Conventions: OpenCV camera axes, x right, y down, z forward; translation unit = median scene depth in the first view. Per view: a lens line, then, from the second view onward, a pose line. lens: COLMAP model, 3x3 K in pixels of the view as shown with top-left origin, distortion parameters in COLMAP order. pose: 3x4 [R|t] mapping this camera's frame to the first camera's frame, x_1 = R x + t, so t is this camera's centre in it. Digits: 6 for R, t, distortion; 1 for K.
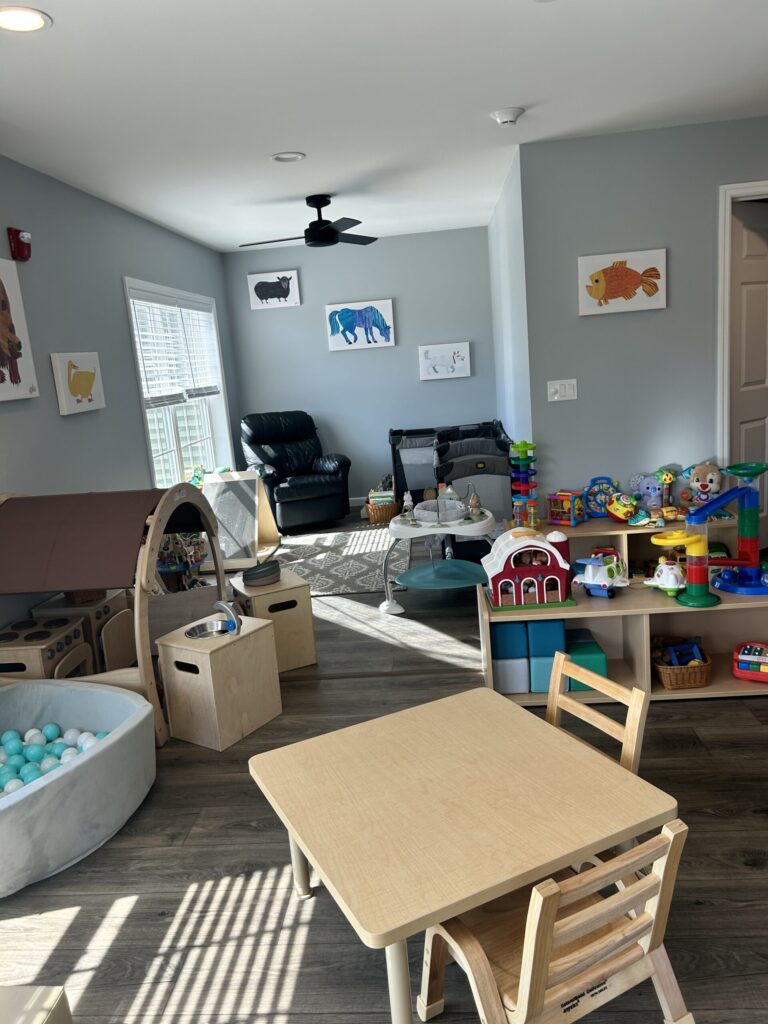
lens RADIAL K [[776.1, 0, 383.6], [0, 776.1, 512.6], [0, 0, 1]] dist [-0.002040, -0.002060]
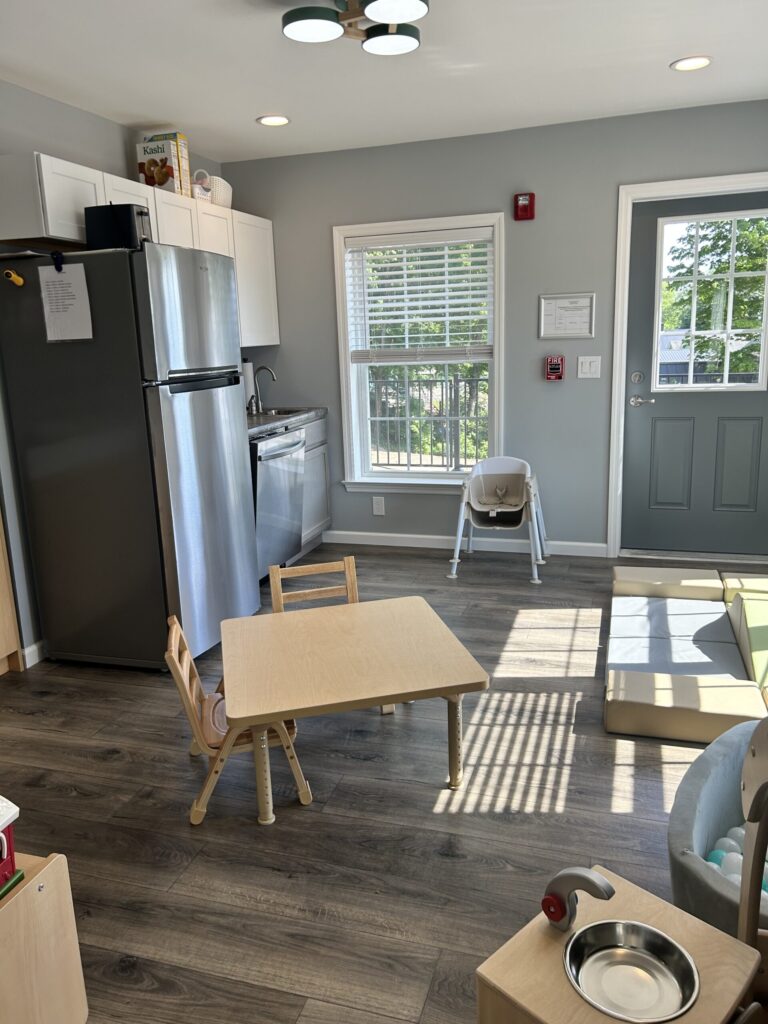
lens RADIAL K [[776.1, 0, 384.2], [0, 776.1, 512.3], [0, 0, 1]] dist [-0.002040, -0.002060]
pose [[-0.967036, 0.054009, 0.248848, -0.321508], [0.150757, 0.909006, 0.388563, -0.355645], [-0.205218, 0.413269, -0.887183, 1.950868]]
